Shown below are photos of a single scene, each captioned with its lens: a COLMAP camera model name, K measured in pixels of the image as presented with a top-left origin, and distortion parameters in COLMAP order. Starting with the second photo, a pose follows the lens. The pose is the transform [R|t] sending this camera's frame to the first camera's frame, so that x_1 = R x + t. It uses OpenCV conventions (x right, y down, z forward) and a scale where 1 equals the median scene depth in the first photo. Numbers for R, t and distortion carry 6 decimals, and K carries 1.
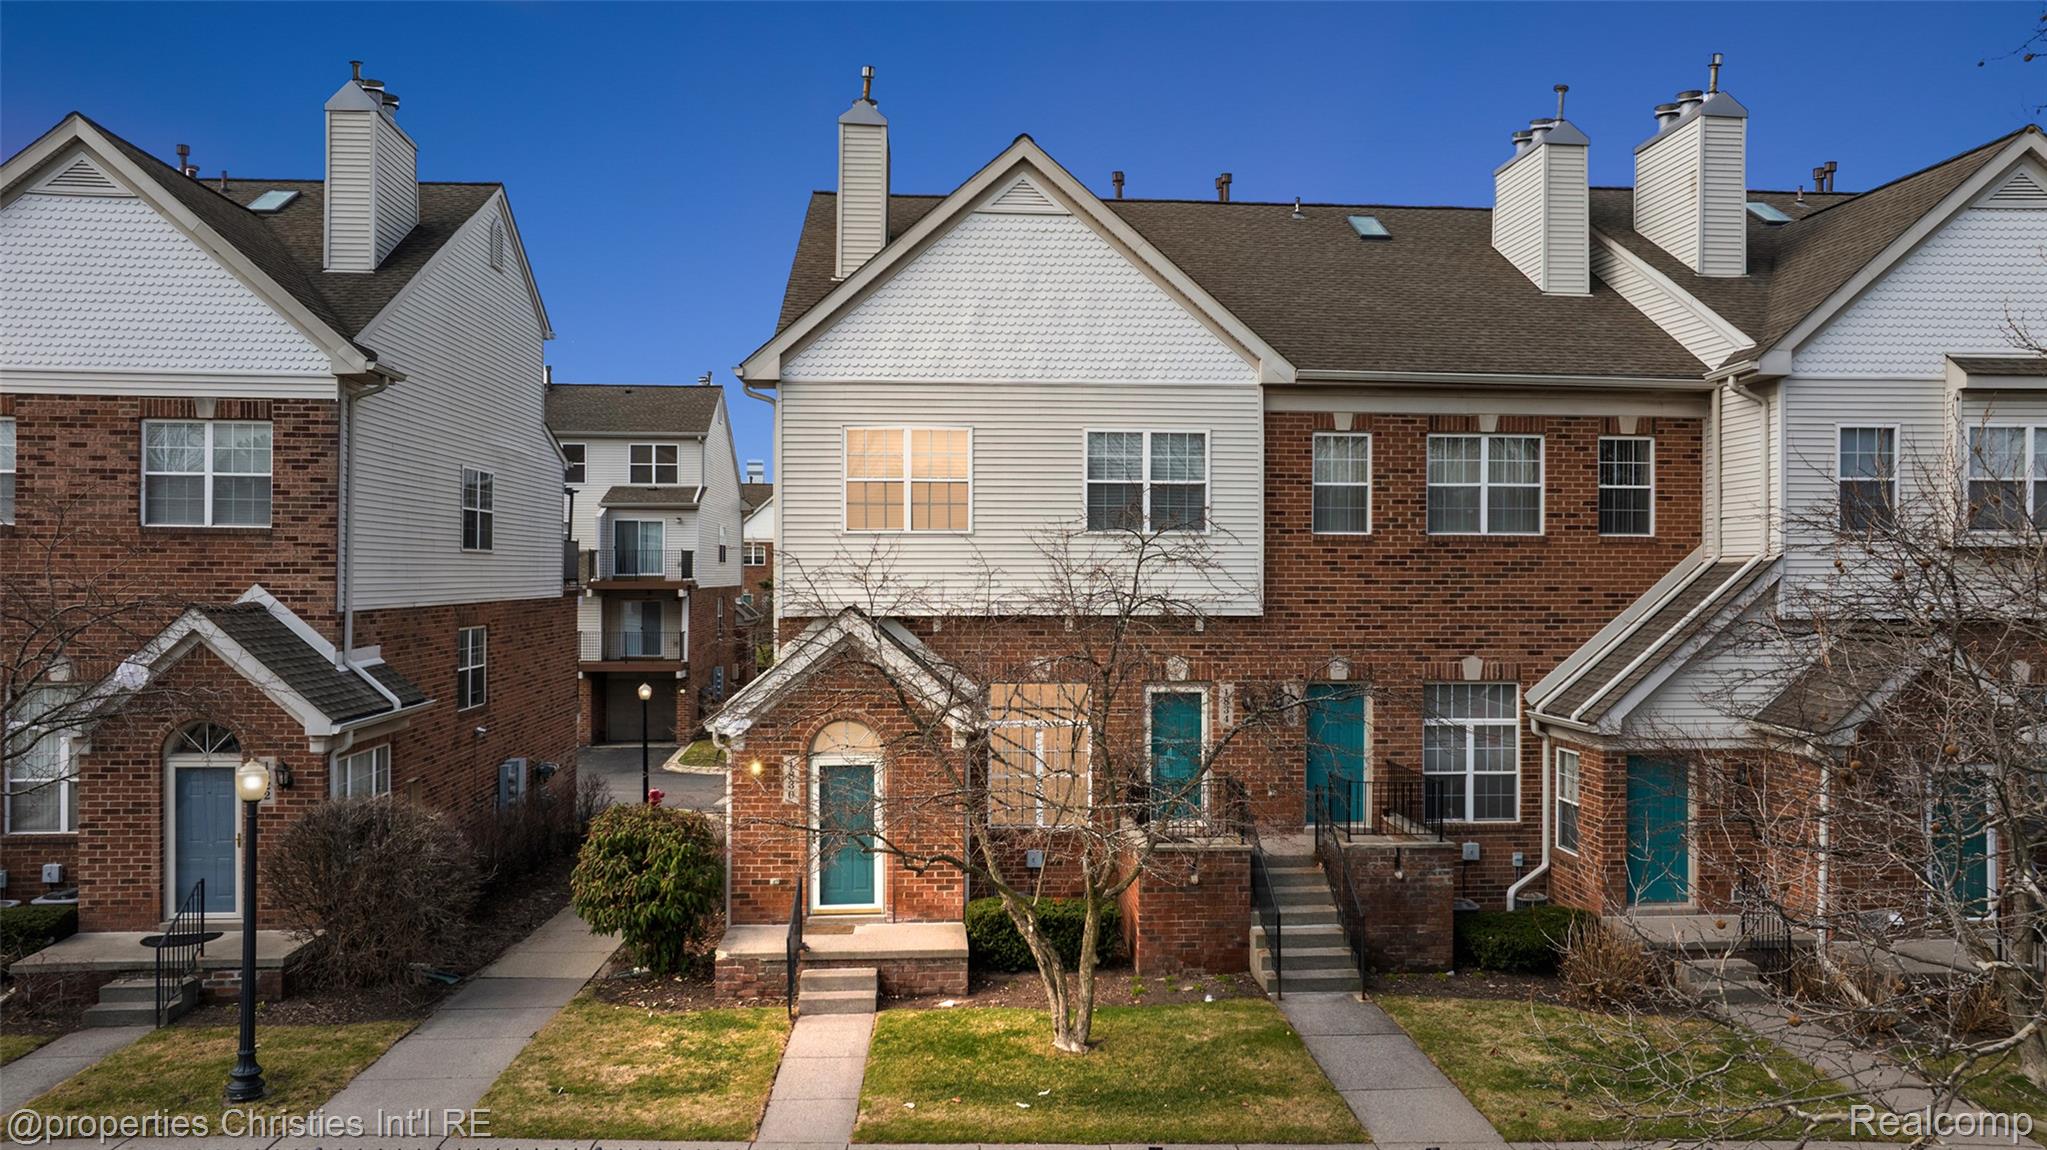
lens RADIAL K [[1428.6, 0, 1023.5], [0, 1428.6, 575.0], [0, 0, 1]] dist [-0.021772, 0.006034]
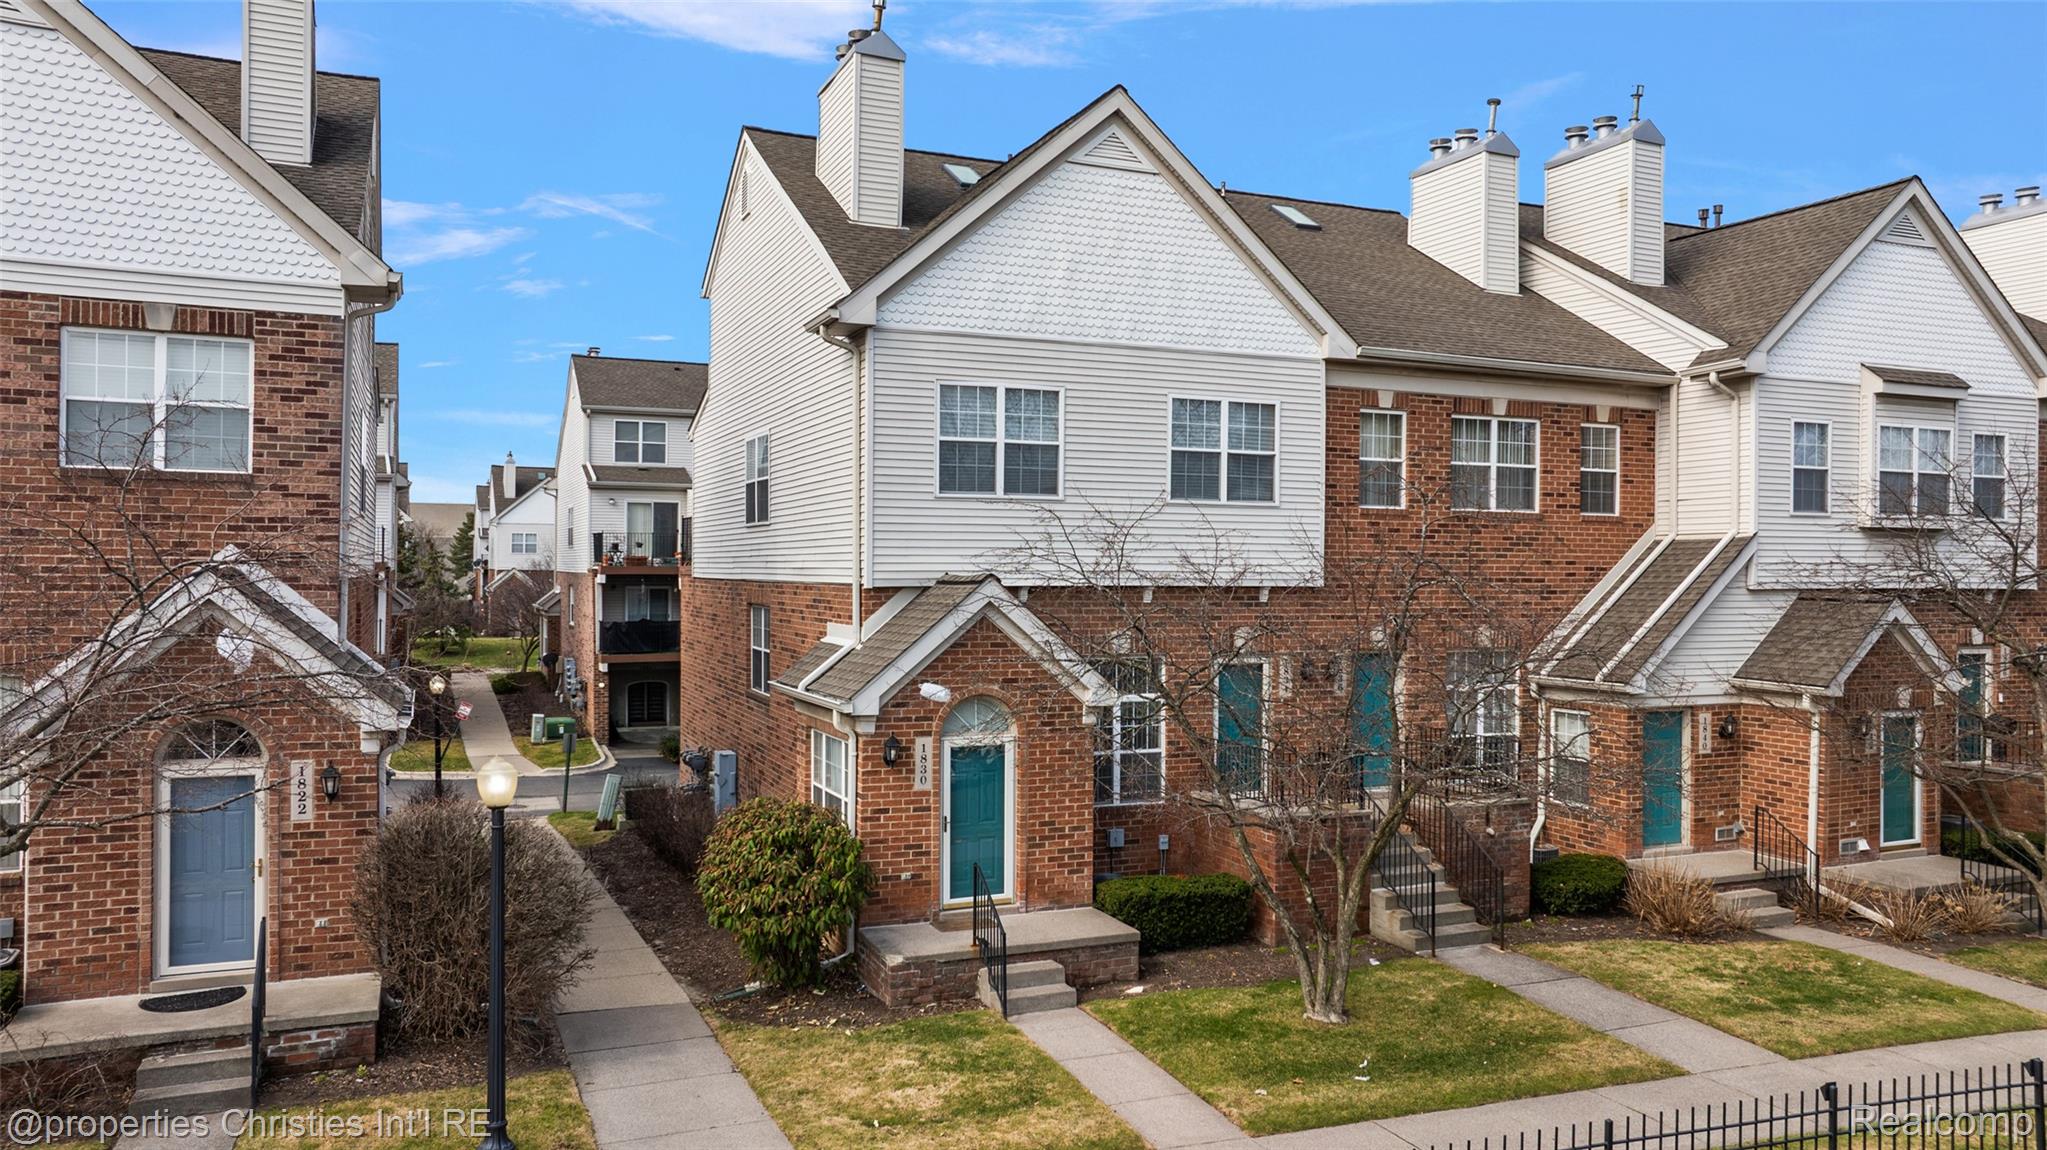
lens RADIAL K [[1428.6, 0, 1023.5], [0, 1428.6, 575.0], [0, 0, 1]] dist [-0.021772, 0.006034]
pose [[0.946100, 0.003338, 0.323858, -0.378186], [-0.004636, 0.999984, 0.003234, 0.018803], [-0.323842, -0.004561, 0.946100, 0.111502]]
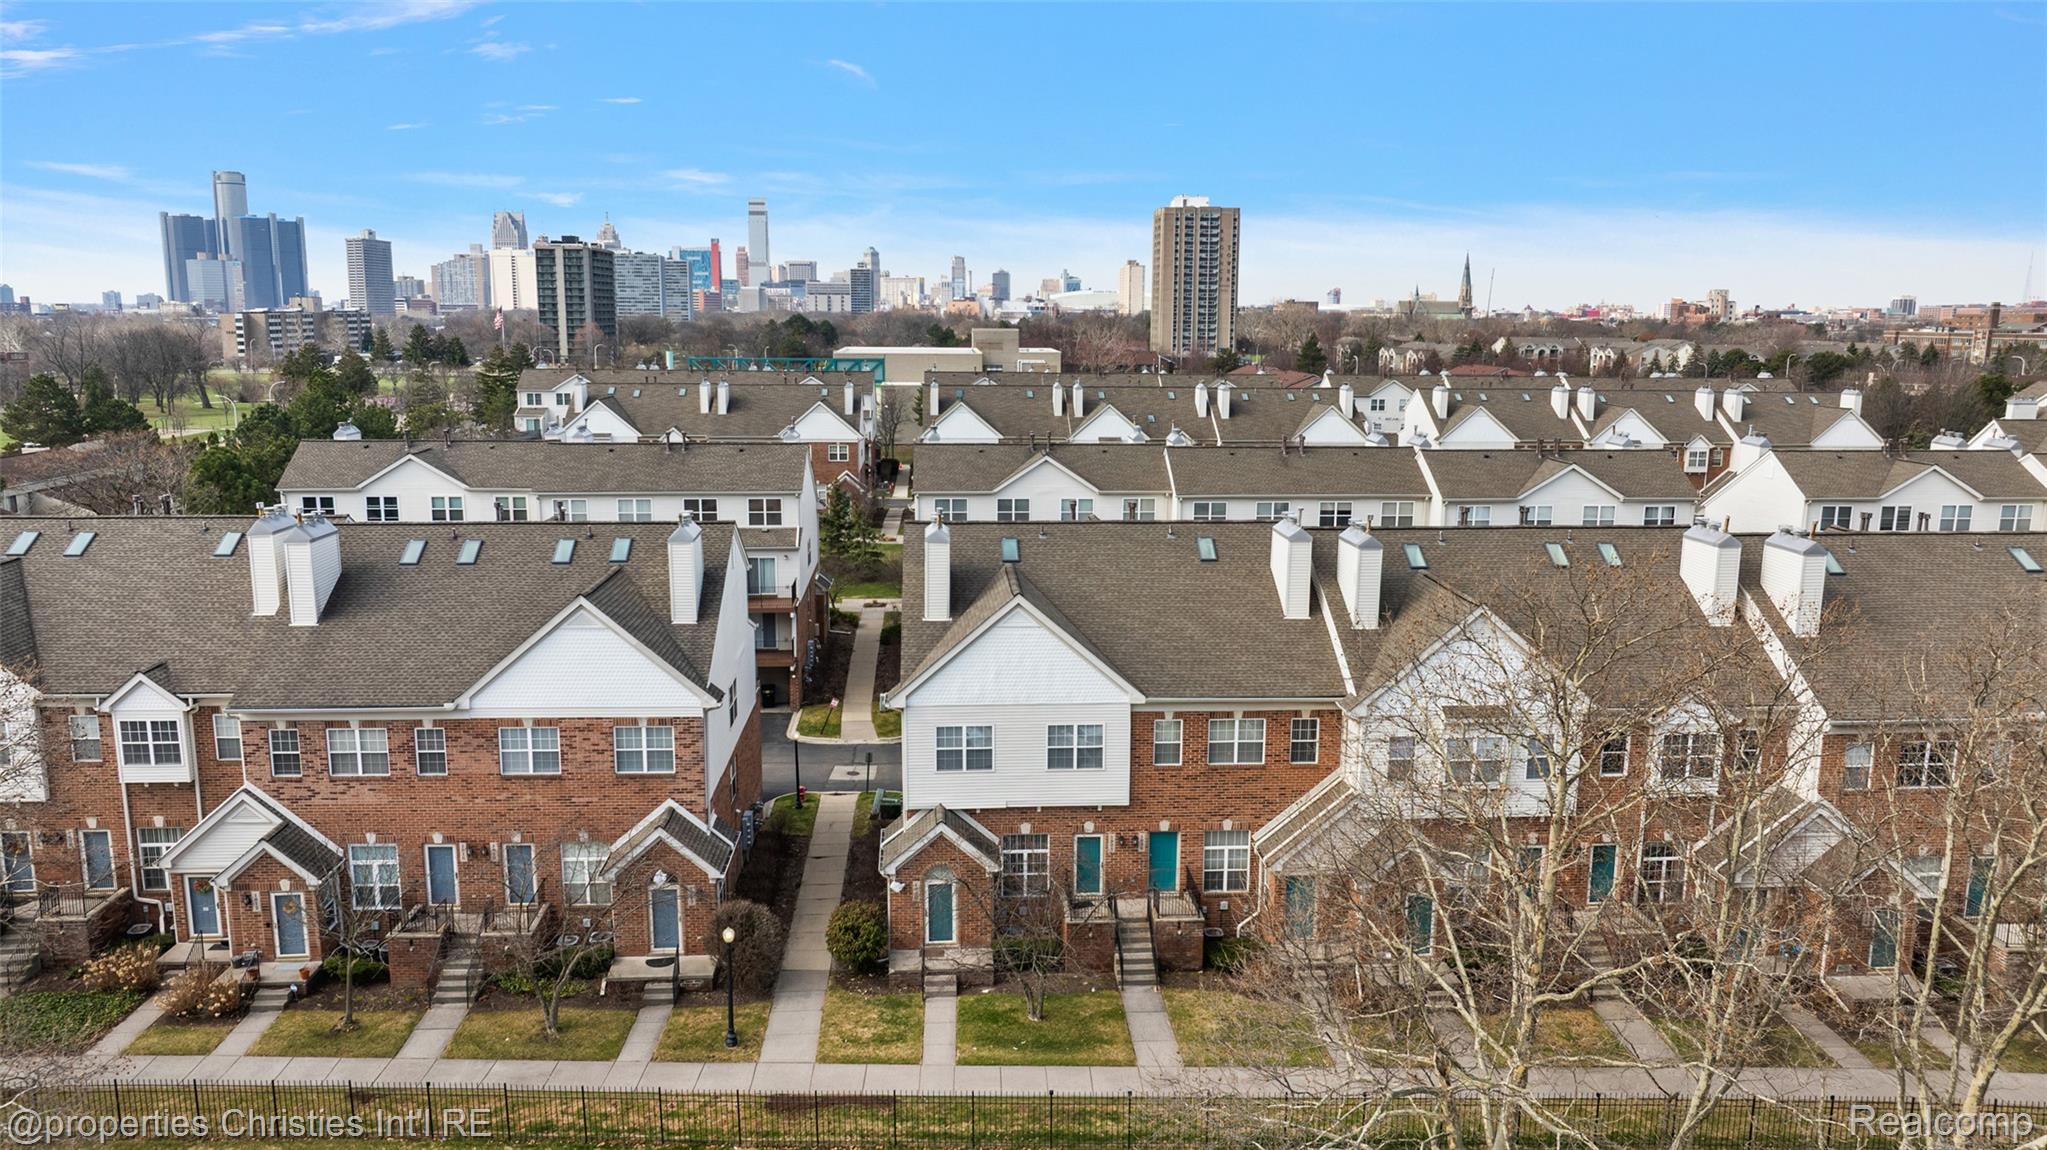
lens RADIAL K [[1395.1, 0, 1023.5], [0, 1395.1, 575.0], [0, 0, 1]] dist [-0.026284, 0.003248]
pose [[0.999990, 0.002656, -0.003713, 0.015727], [-0.001967, 0.984636, 0.174609, -0.710829], [0.004120, -0.174600, 0.984631, -1.060076]]
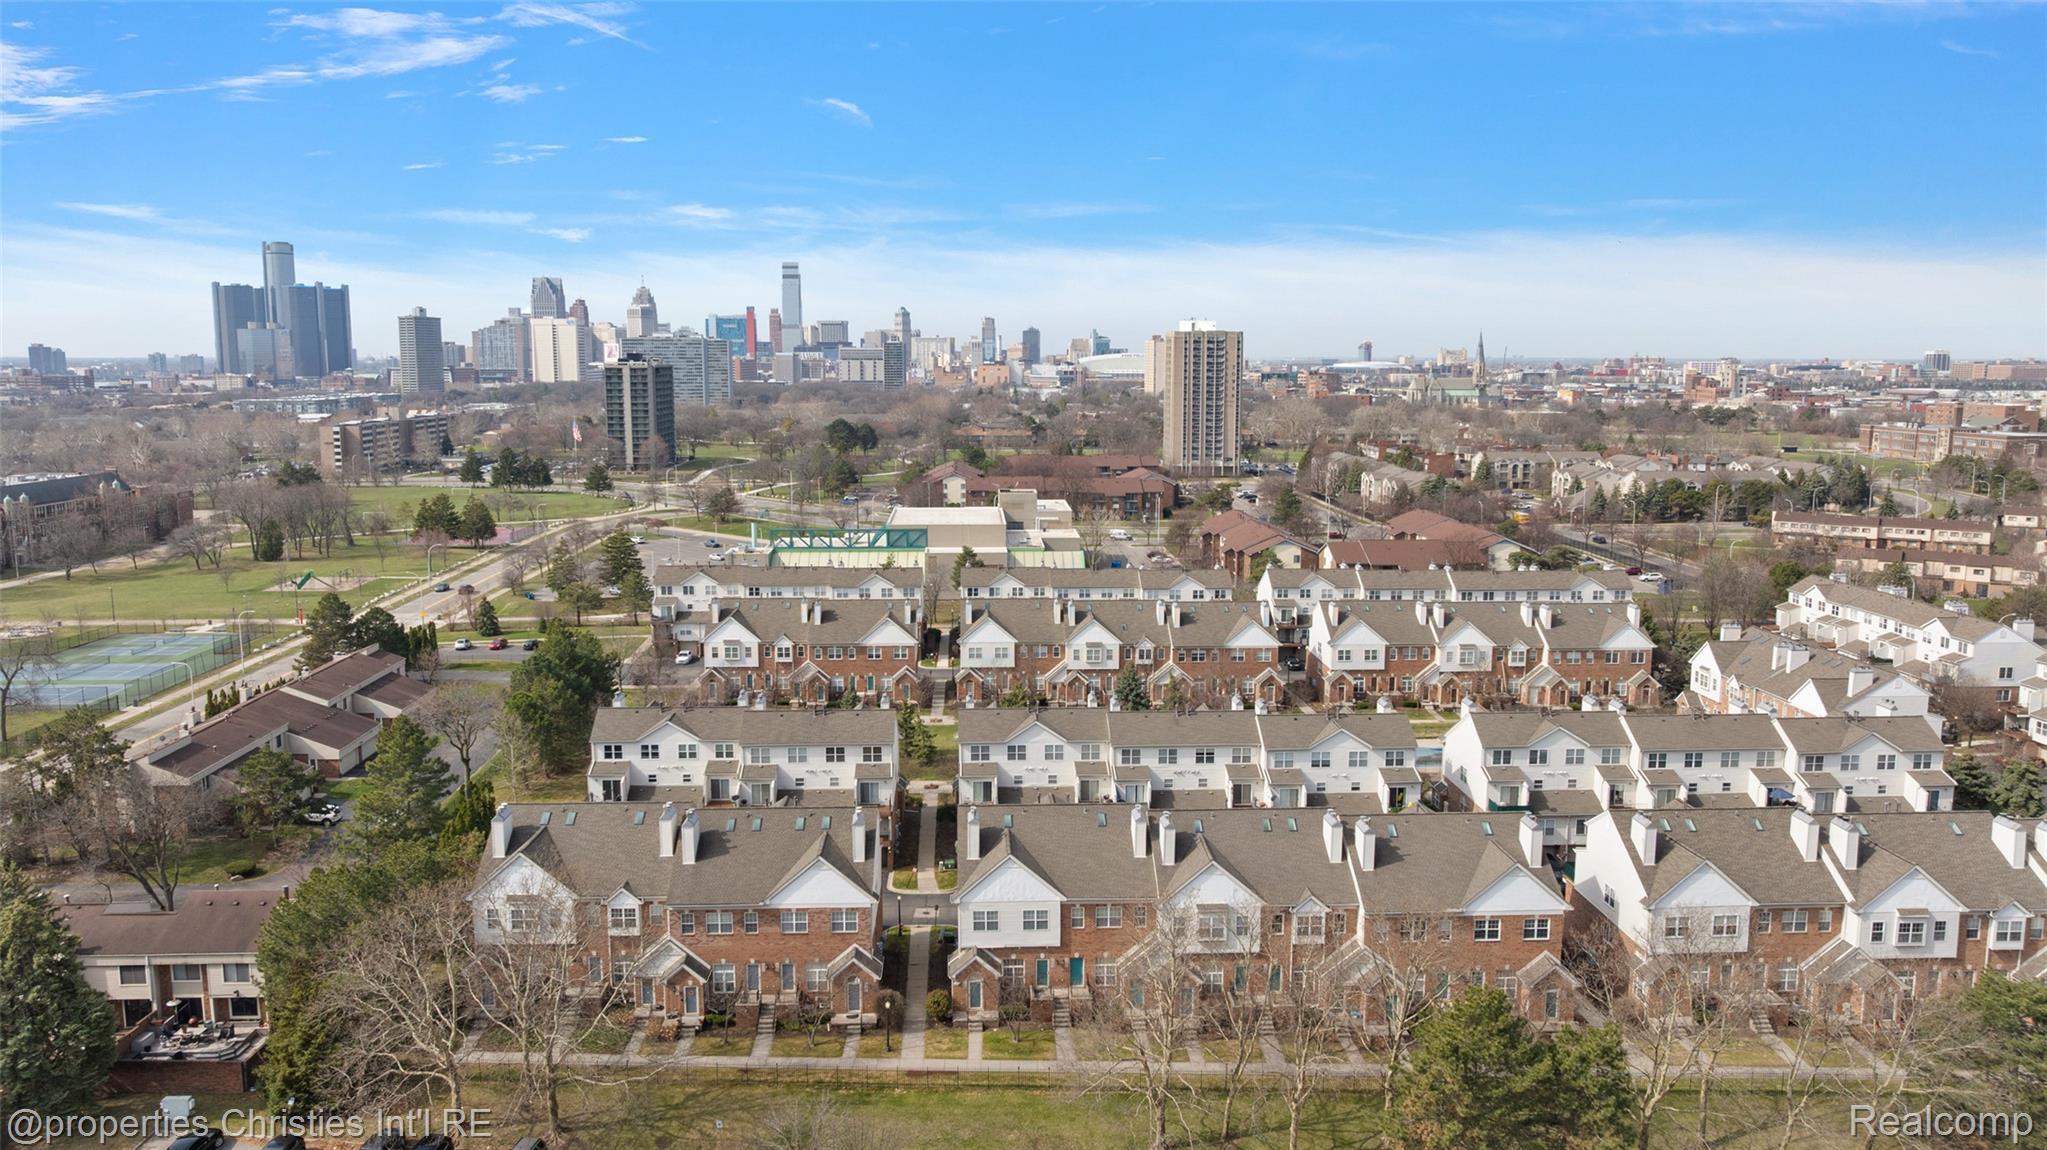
lens RADIAL K [[1428.6, 0, 1023.5], [0, 1428.6, 575.0], [0, 0, 1]] dist [-0.021772, 0.006034]
pose [[0.999655, 0.000202, -0.026256, 0.177861], [0.003535, 0.989830, 0.142210, -1.967994], [0.026018, -0.142254, 0.989488, -3.721287]]
